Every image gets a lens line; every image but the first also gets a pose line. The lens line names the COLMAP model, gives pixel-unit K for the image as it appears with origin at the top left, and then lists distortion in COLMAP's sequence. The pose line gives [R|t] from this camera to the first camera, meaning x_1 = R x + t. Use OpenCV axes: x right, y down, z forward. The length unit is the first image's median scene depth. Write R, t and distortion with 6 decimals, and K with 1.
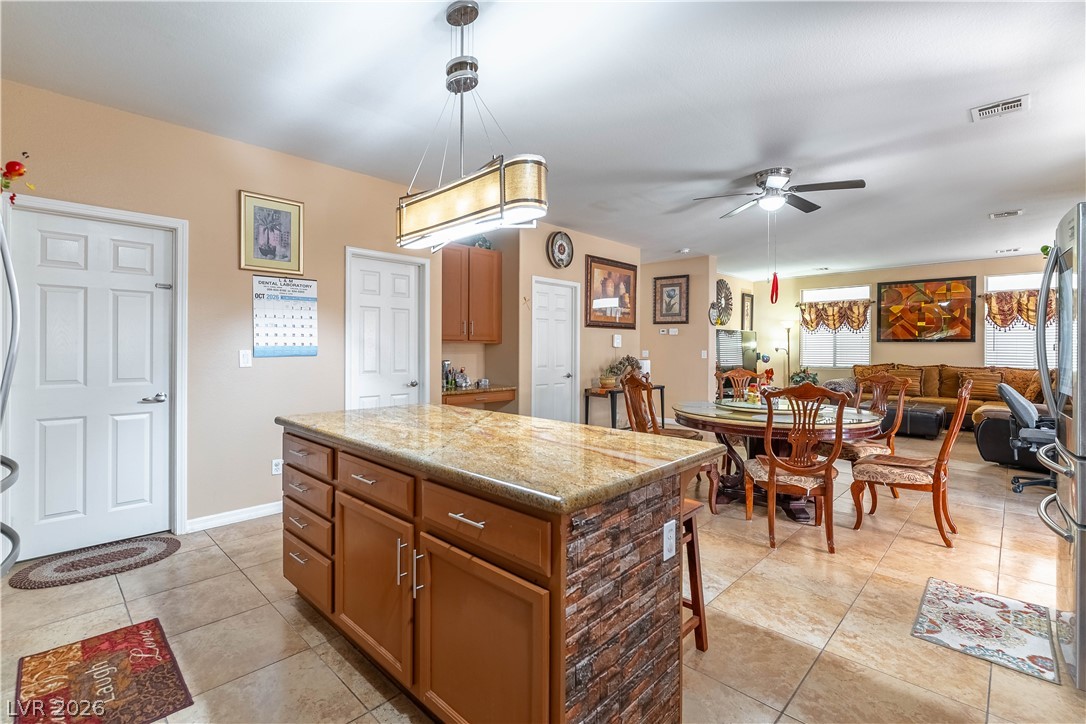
lens RADIAL K [[494.8, 0, 533.2], [0, 494.8, 352.2], [0, 0, 1]] dist [-0.004821, -0.000707]
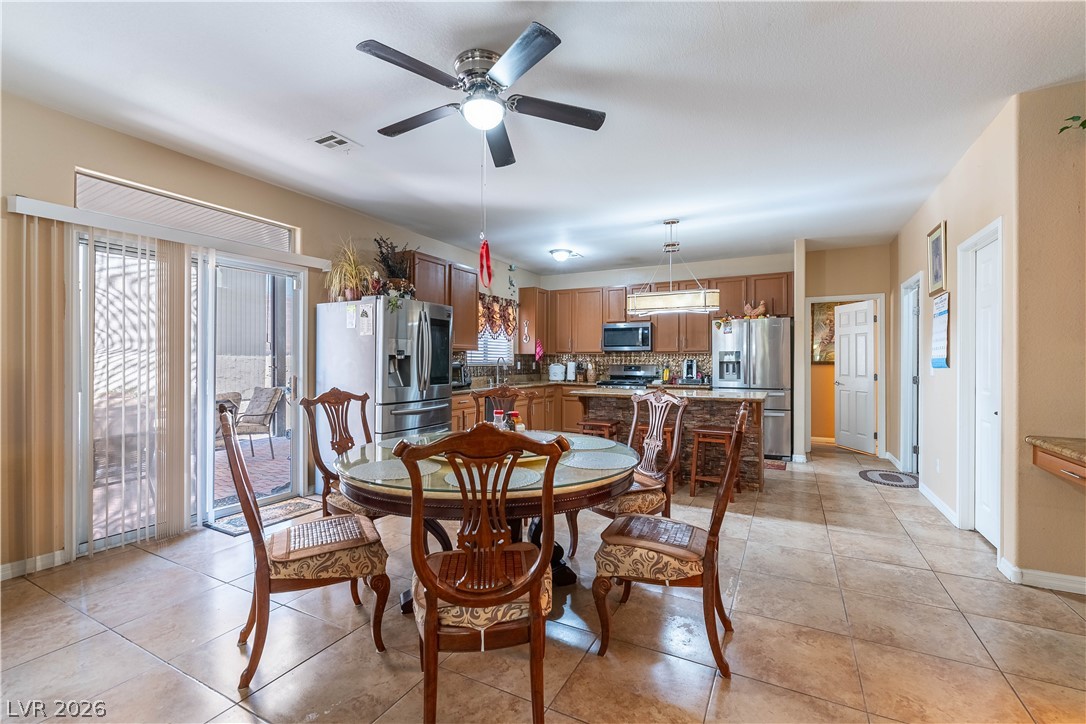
lens RADIAL K [[478.5, 0, 541.2], [0, 478.5, 361.3], [0, 0, 1]] dist [-0.002366, -0.001528]
pose [[-0.957831, -0.004335, -0.287299, 0.676311], [-0.006248, 0.999964, 0.005741, -0.006609], [0.287264, 0.007294, -0.957824, 1.826587]]
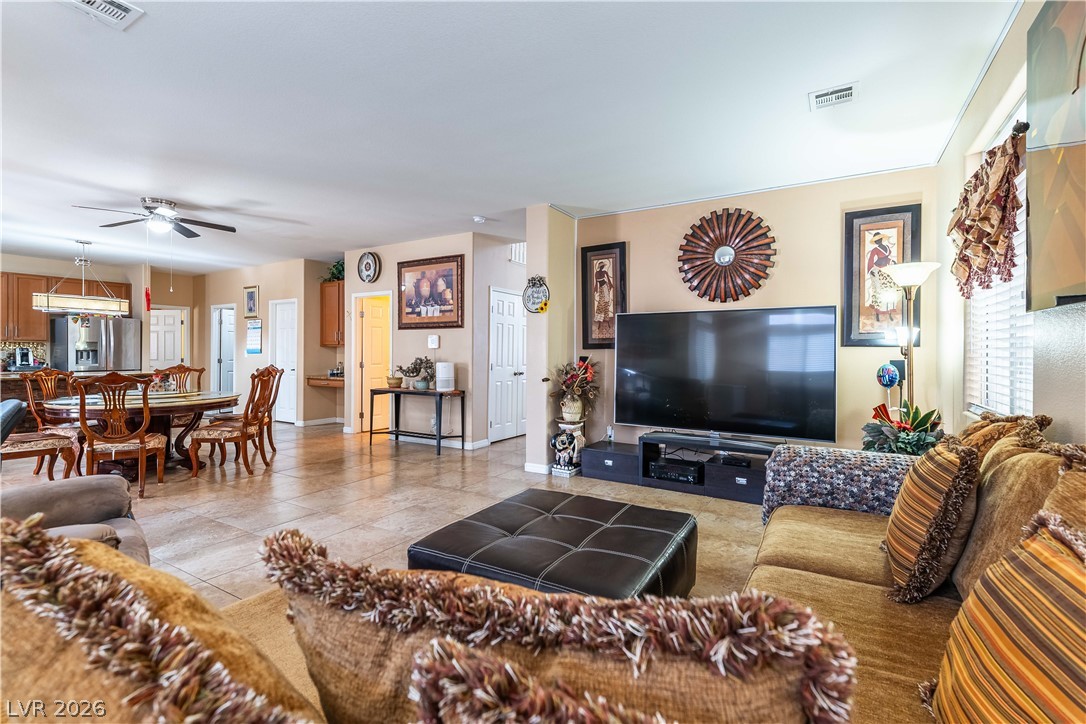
lens RADIAL K [[478.5, 0, 550.6], [0, 478.5, 356.3], [0, 0, 1]] dist [-0.002366, -0.001528]
pose [[0.254051, 0.005442, -0.967176, 2.082766], [-0.010269, 0.999943, 0.002929, 0.000753], [0.967136, 0.009188, 0.254092, 1.835674]]
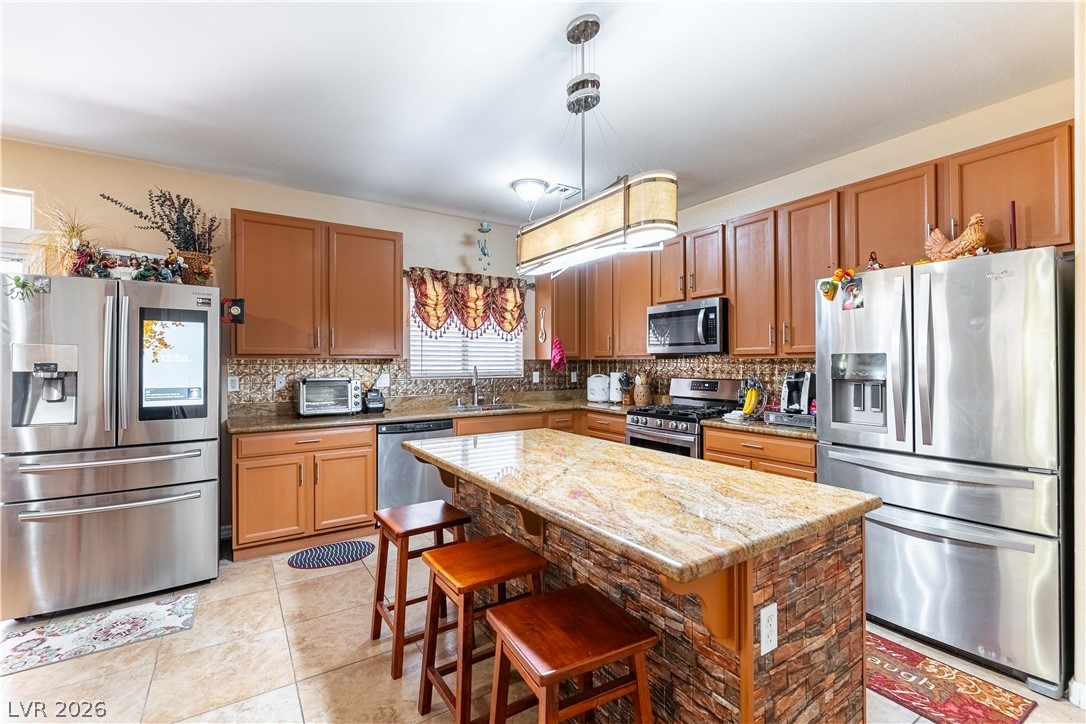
lens RADIAL K [[478.5, 0, 542.7], [0, 478.5, 360.2], [0, 0, 1]] dist [-0.002366, -0.001528]
pose [[-0.976206, 0.000124, 0.216844, -0.160430], [0.000902, 0.999994, 0.003490, -0.029634], [-0.216842, 0.003602, -0.976200, 1.142246]]
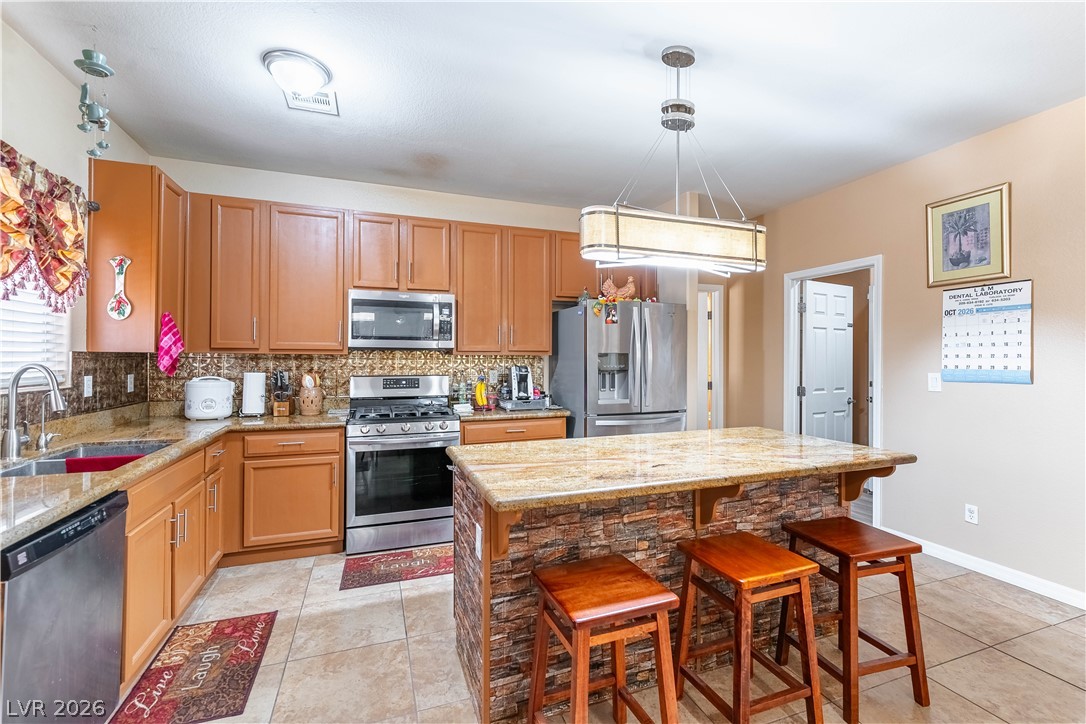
lens RADIAL K [[478.5, 0, 552.2], [0, 478.5, 357.6], [0, 0, 1]] dist [-0.002366, -0.001528]
pose [[-0.416546, -0.004330, -0.909104, 0.525456], [-0.010567, 0.999944, 0.000079, -0.025313], [0.909053, 0.009639, -0.416568, 0.706474]]
